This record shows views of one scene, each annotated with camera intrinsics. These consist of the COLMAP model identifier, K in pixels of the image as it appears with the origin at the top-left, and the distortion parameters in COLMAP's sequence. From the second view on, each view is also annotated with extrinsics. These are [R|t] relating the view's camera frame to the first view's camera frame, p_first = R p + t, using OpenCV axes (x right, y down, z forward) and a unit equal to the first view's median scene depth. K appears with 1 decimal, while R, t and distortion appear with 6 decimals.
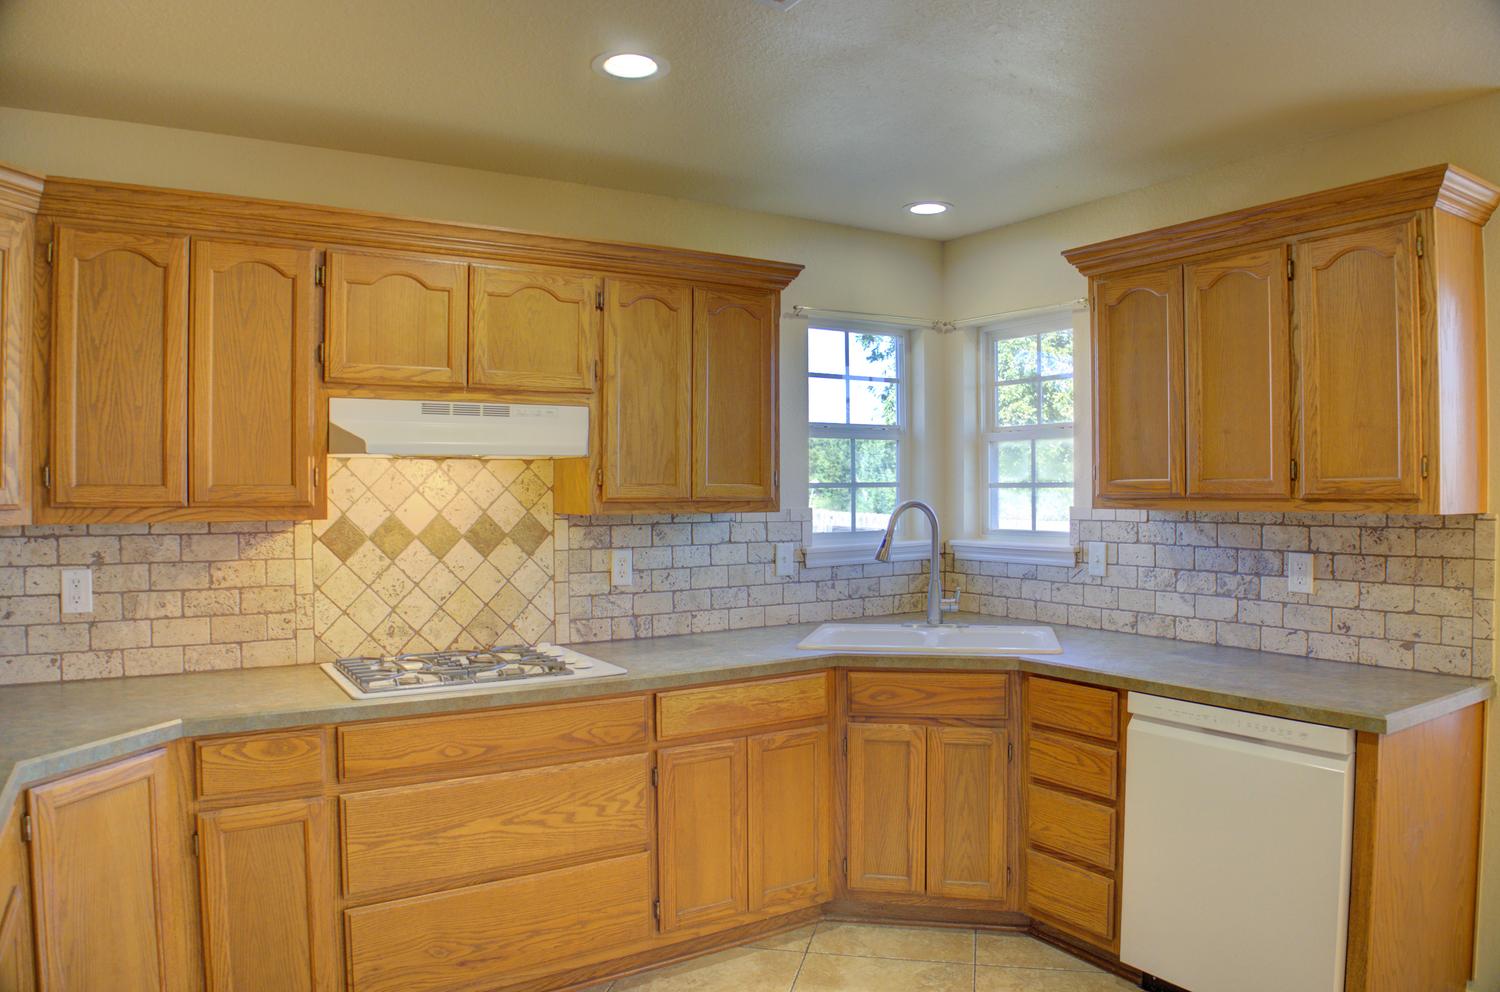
lens RADIAL K [[1016.6, 0, 750.0], [0, 1016.6, 496.0], [0, 0, 1]] dist [-0.150615, 0.066628]
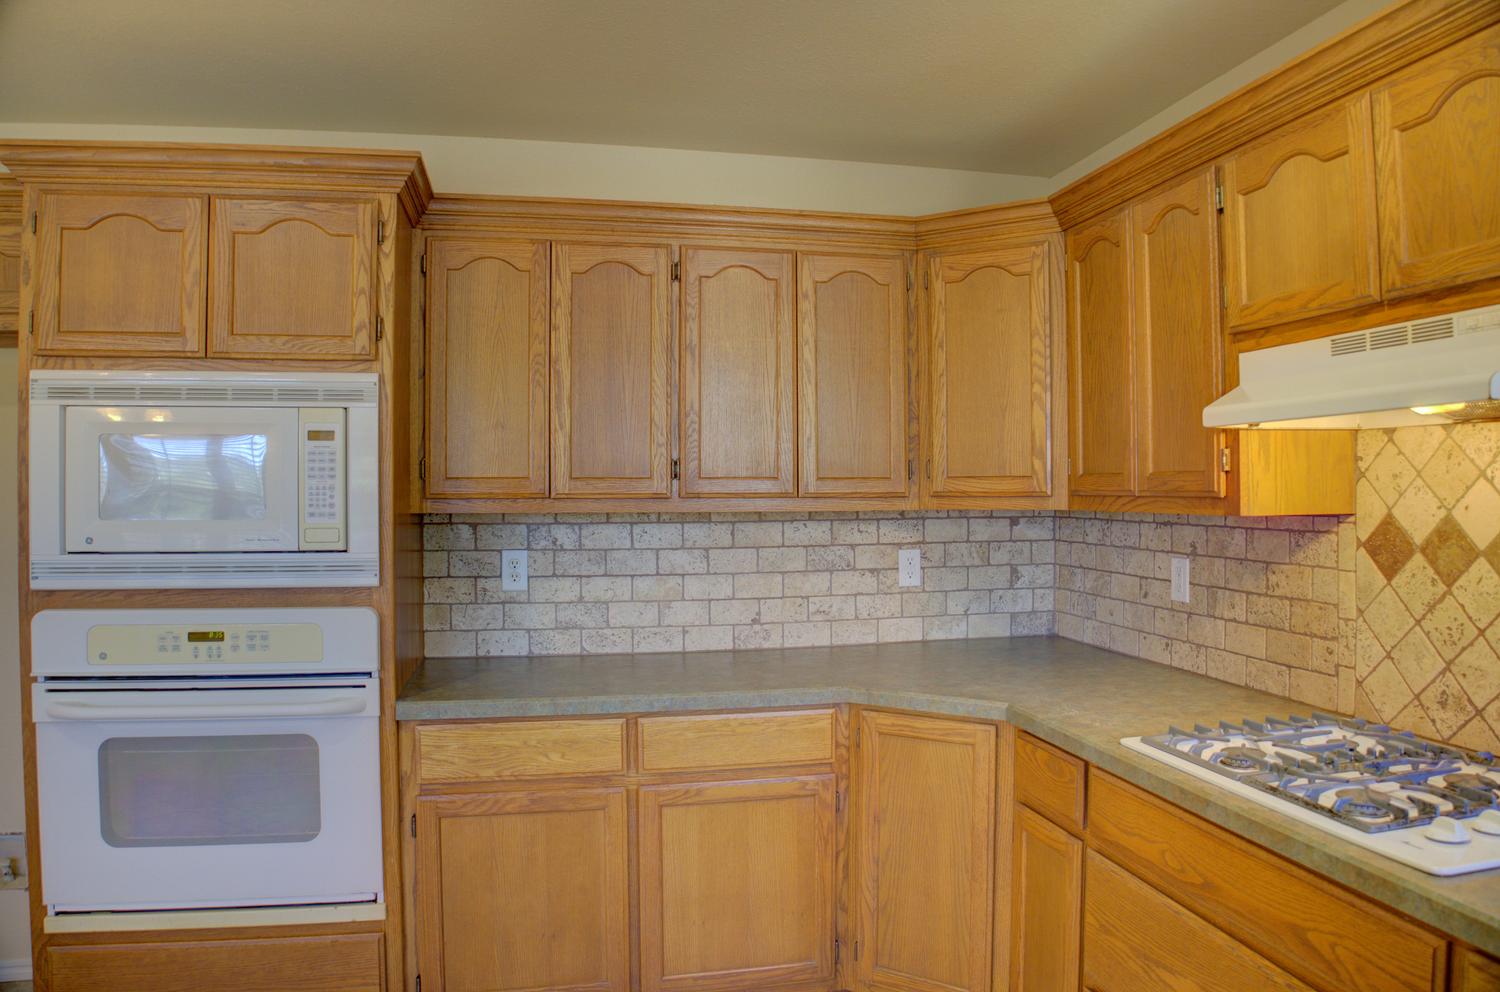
lens RADIAL K [[1009.4, 0, 750.0], [0, 1009.4, 496.0], [0, 0, 1]] dist [-0.165102, 0.064688]
pose [[-0.348977, 0.012951, -0.937042, 0.362645], [0.003672, 0.999916, 0.012453, -0.001763], [0.937124, 0.000905, -0.348995, 0.837713]]
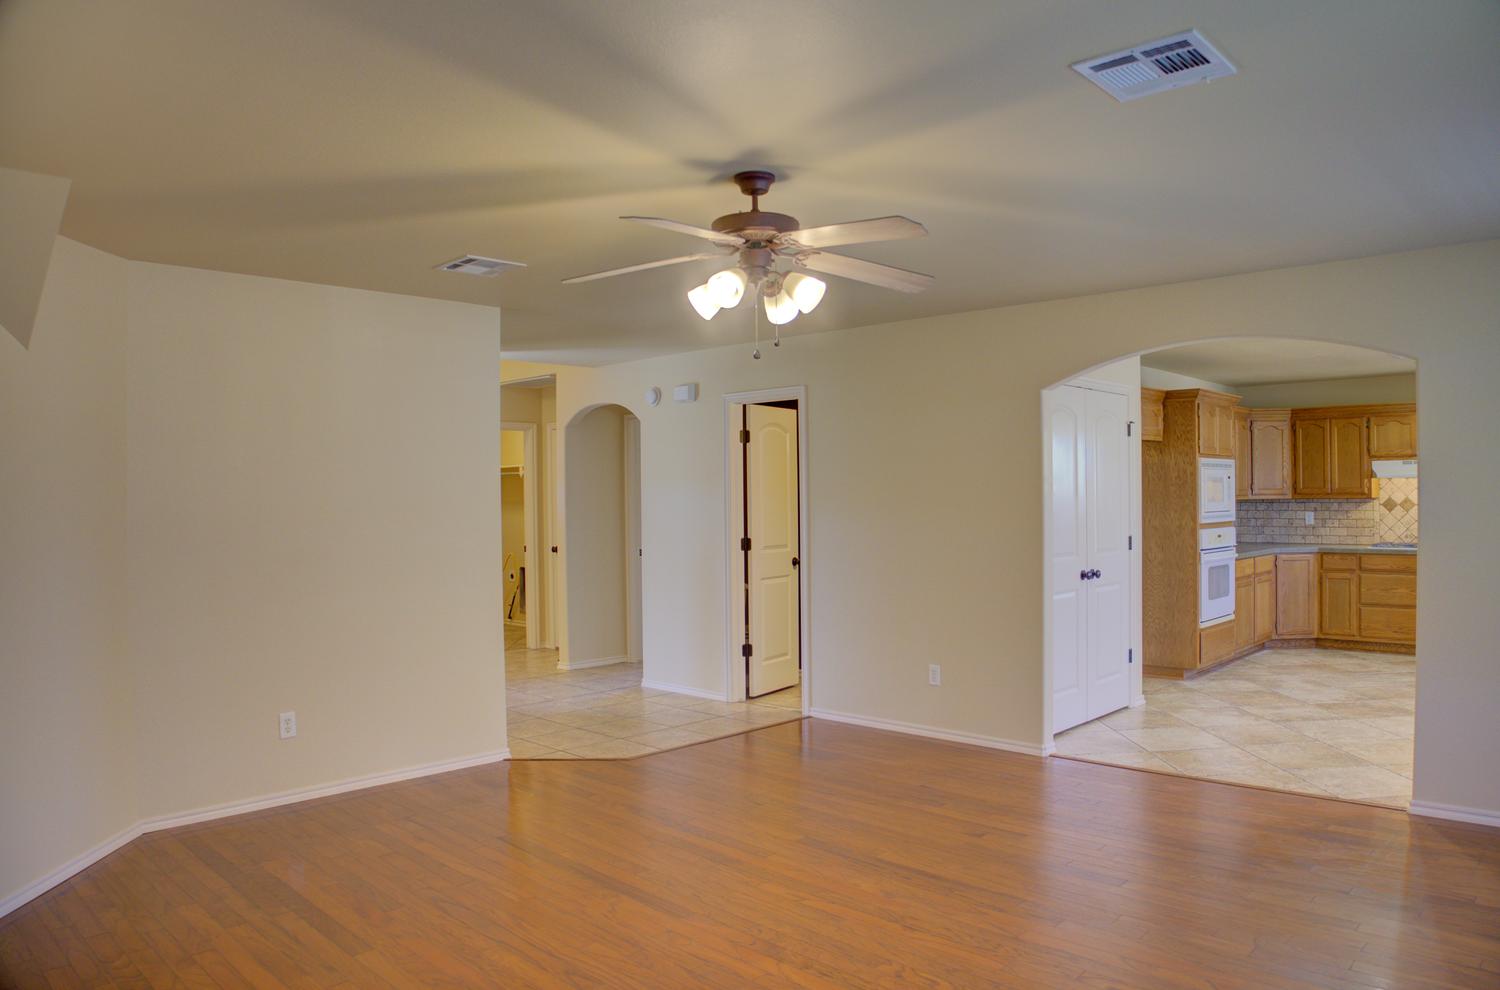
lens RADIAL K [[1024.0, 0, 750.0], [0, 1024.0, 495.0], [0, 0, 1]] dist [-0.135462, 0.030304]
pose [[0.242615, 0.000876, -0.970122, 2.060005], [0.006996, 0.999972, 0.002653, -0.008349], [0.970097, -0.007431, 0.242602, -1.676566]]
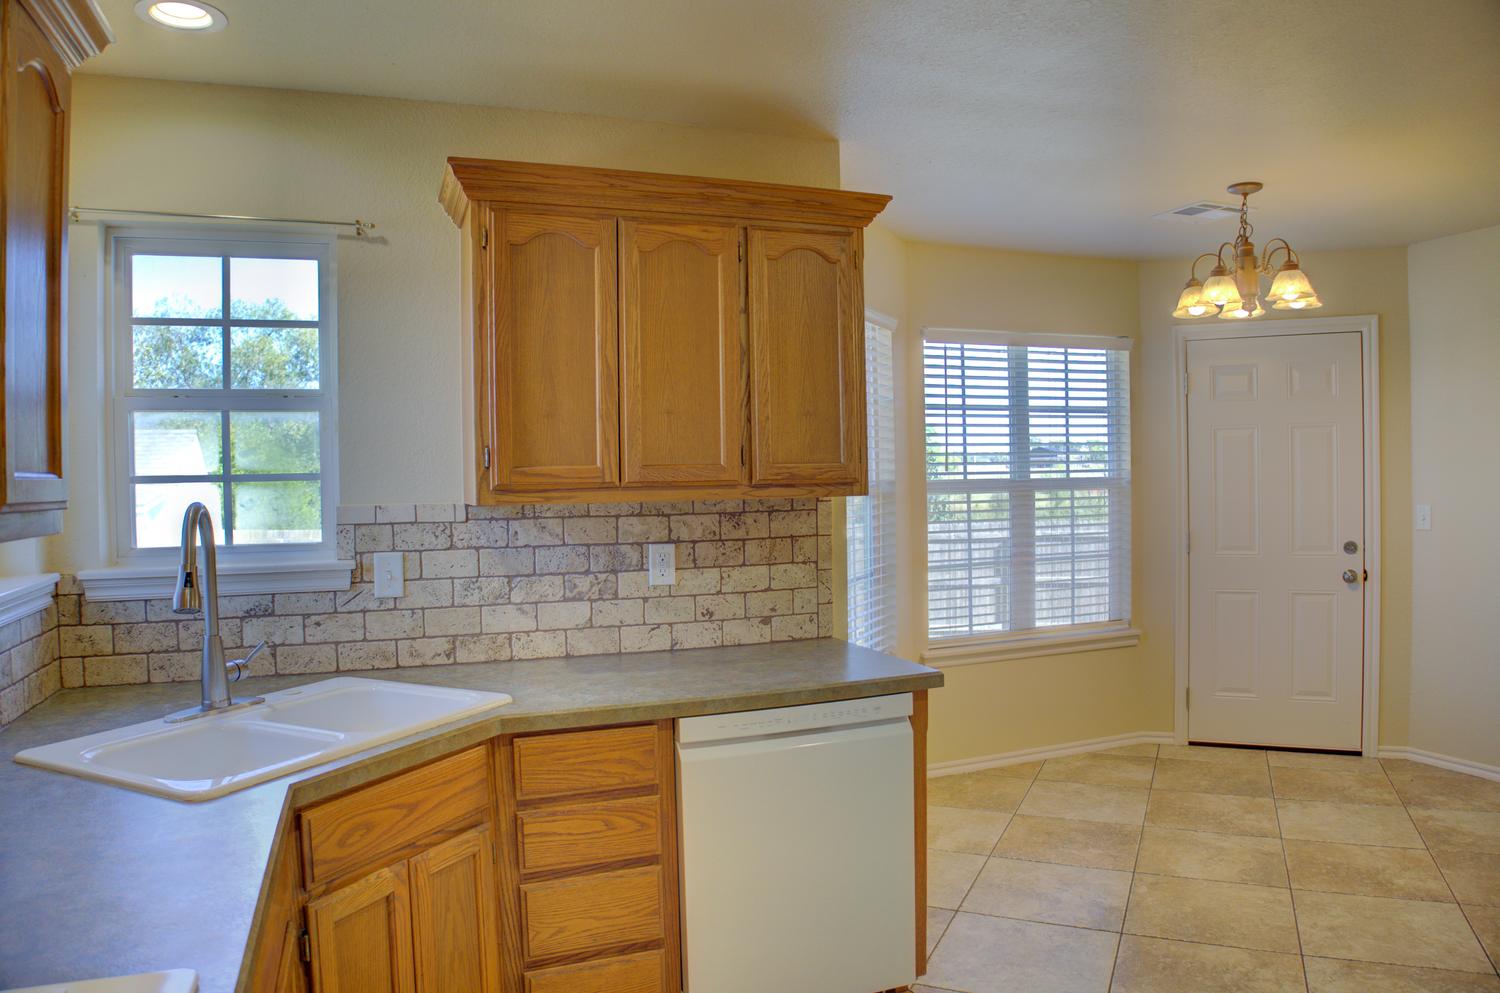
lens RADIAL K [[1016.6, 0, 750.0], [0, 1016.6, 496.5], [0, 0, 1]] dist [-0.150615, 0.066628]
pose [[0.200794, -0.011055, 0.979571, -0.400885], [0.022410, 0.999726, 0.006689, 0.007103], [-0.979377, 0.020609, 0.200987, 0.717392]]
